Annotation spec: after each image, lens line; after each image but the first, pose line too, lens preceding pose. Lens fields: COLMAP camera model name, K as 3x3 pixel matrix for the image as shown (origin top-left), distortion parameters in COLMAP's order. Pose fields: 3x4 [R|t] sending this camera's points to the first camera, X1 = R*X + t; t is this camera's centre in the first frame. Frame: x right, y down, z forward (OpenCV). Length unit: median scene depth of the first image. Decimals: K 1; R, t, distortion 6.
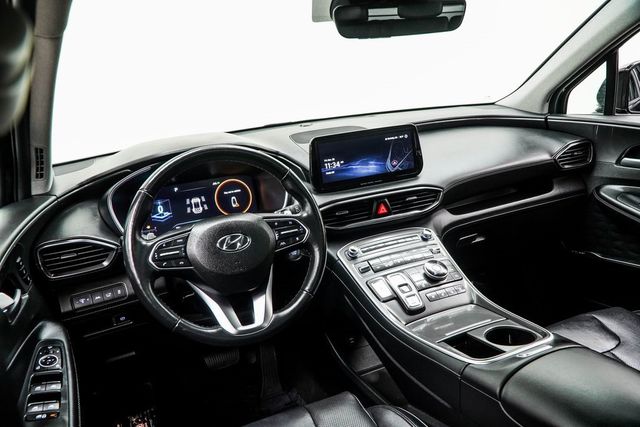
lens RADIAL K [[510.6, 0, 313.0], [0, 510.6, 210.5], [0, 0, 1]] dist [0.001568, -0.001281]
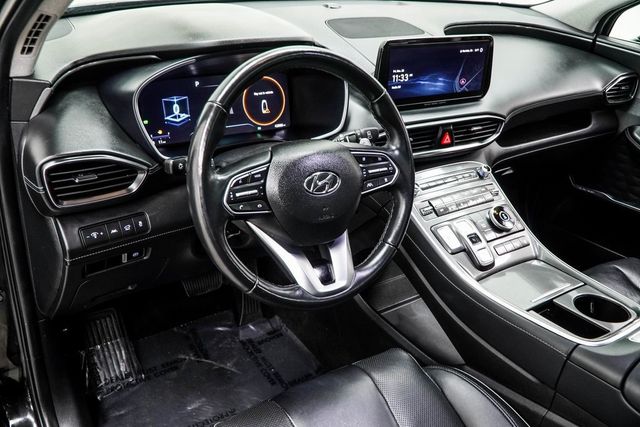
lens RADIAL K [[565.7, 0, 312.2], [0, 565.7, 210.6], [0, 0, 1]] dist [0.017367, -0.047269]
pose [[0.971379, 0.074490, 0.225554, -0.284715], [-0.124933, 0.967825, 0.218417, -0.065080], [-0.202027, -0.240345, 0.949431, 0.138822]]
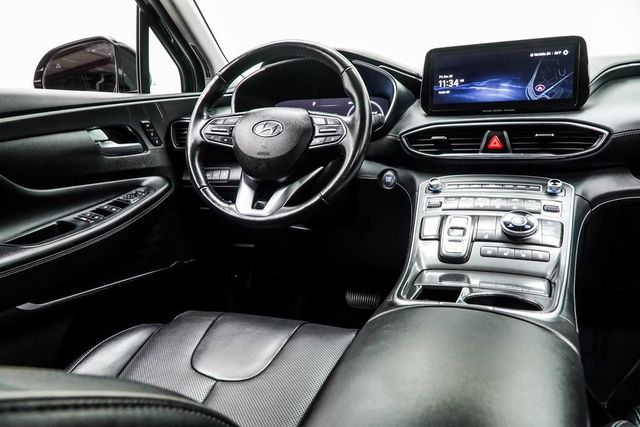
lens RADIAL K [[510.6, 0, 316.8], [0, 510.6, 211.2], [0, 0, 1]] dist [0.001568, -0.001281]
pose [[0.700348, 0.194791, -0.686709, 0.506939], [-0.210259, 0.975657, 0.062319, 0.109556], [0.682132, 0.100742, 0.724256, 0.276699]]
